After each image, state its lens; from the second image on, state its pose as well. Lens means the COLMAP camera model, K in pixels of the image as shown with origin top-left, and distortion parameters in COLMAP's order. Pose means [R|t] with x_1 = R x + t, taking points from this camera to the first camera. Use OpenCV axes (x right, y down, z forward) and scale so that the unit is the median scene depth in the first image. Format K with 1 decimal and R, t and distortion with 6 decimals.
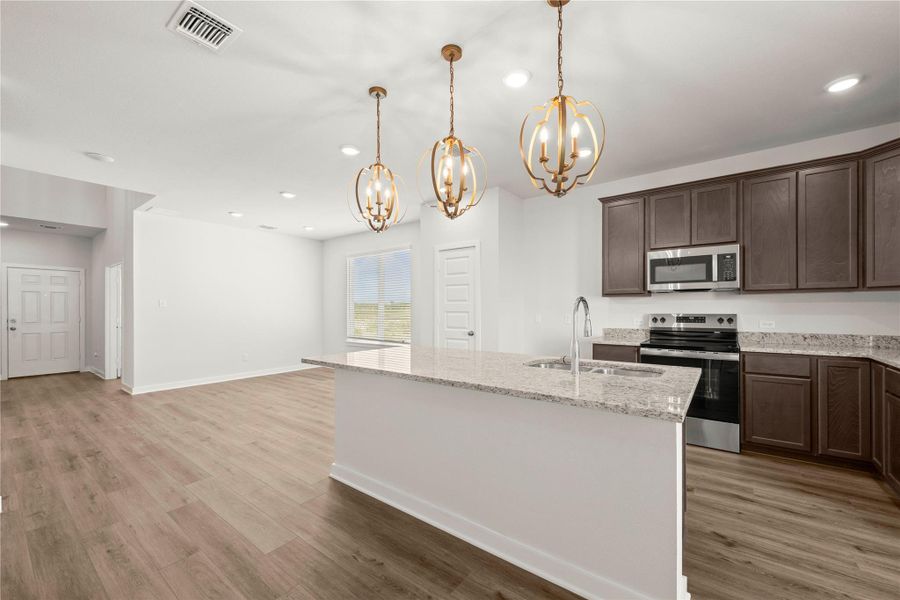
lens RADIAL K [[355.4, 0, 463.5], [0, 355.4, 312.2], [0, 0, 1]] dist [-0.001295, 0.000073]
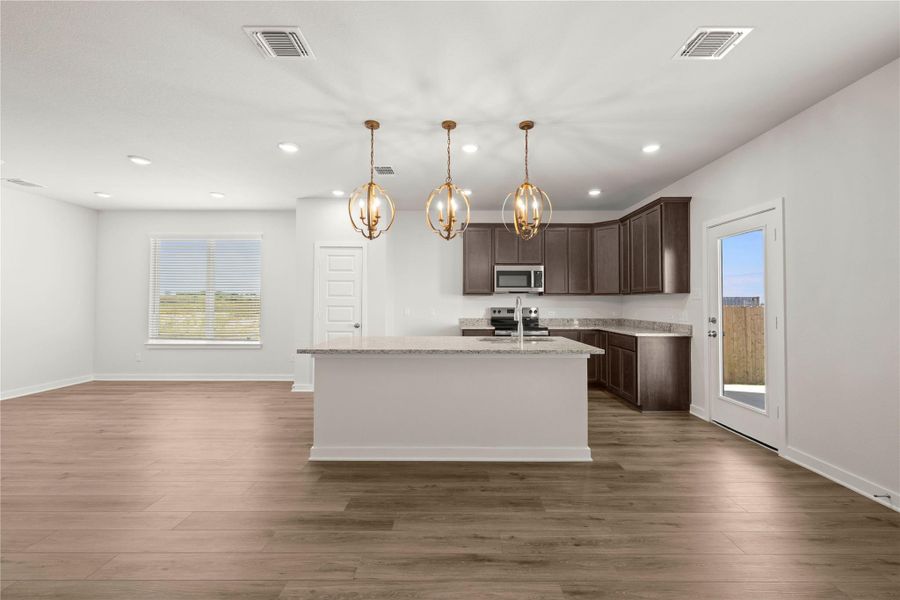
lens RADIAL K [[358.0, 0, 454.3], [0, 358.0, 301.1], [0, 0, 1]] dist [0.002278, 0.000662]
pose [[0.805393, 0.009690, 0.592662, -0.440186], [-0.000173, 0.999870, -0.016113, 0.001529], [-0.592741, 0.012874, 0.805290, -0.084550]]
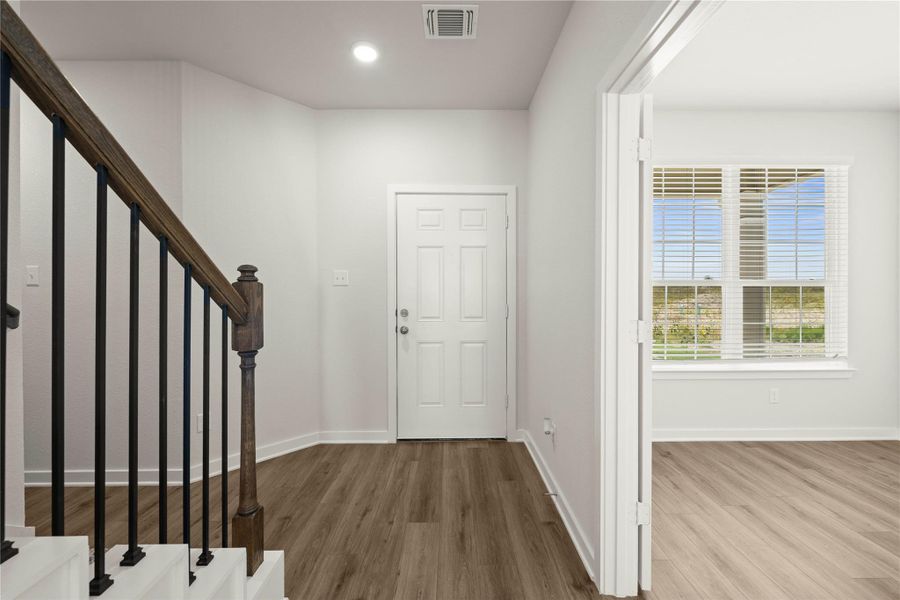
lens RADIAL K [[358.0, 0, 454.3], [0, 358.0, 301.1], [0, 0, 1]] dist [0.002278, 0.000662]
pose [[0.608561, 0.014961, -0.793366, -1.362276], [-0.004575, 0.999872, 0.015346, 0.003419], [0.793494, -0.005709, 0.608551, 1.209338]]
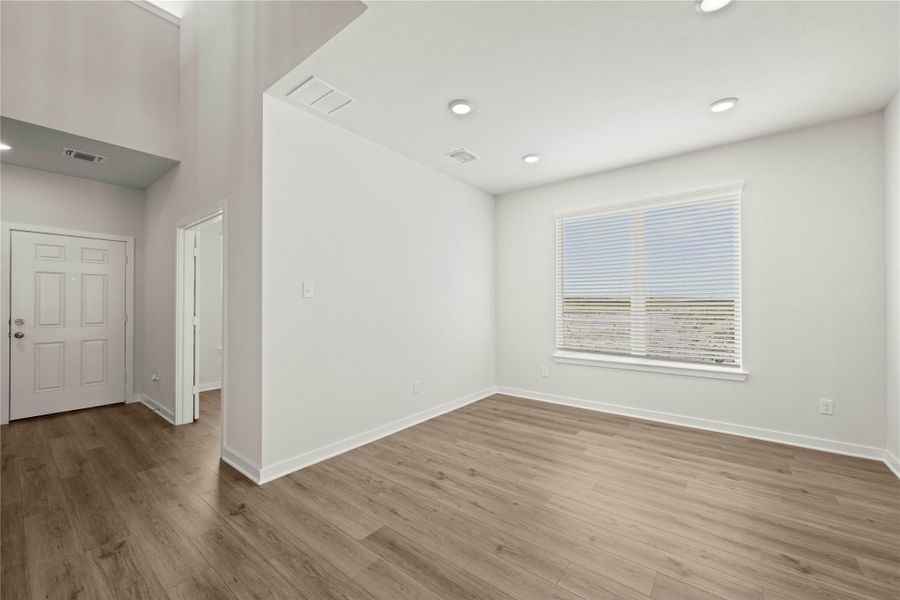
lens RADIAL K [[358.0, 0, 454.3], [0, 358.0, 301.1], [0, 0, 1]] dist [0.002278, 0.000662]
pose [[0.999564, -0.000105, -0.029522, -0.837495], [-0.000318, 0.999898, -0.014291, -0.002606], [0.029520, 0.014294, 0.999462, 0.668727]]
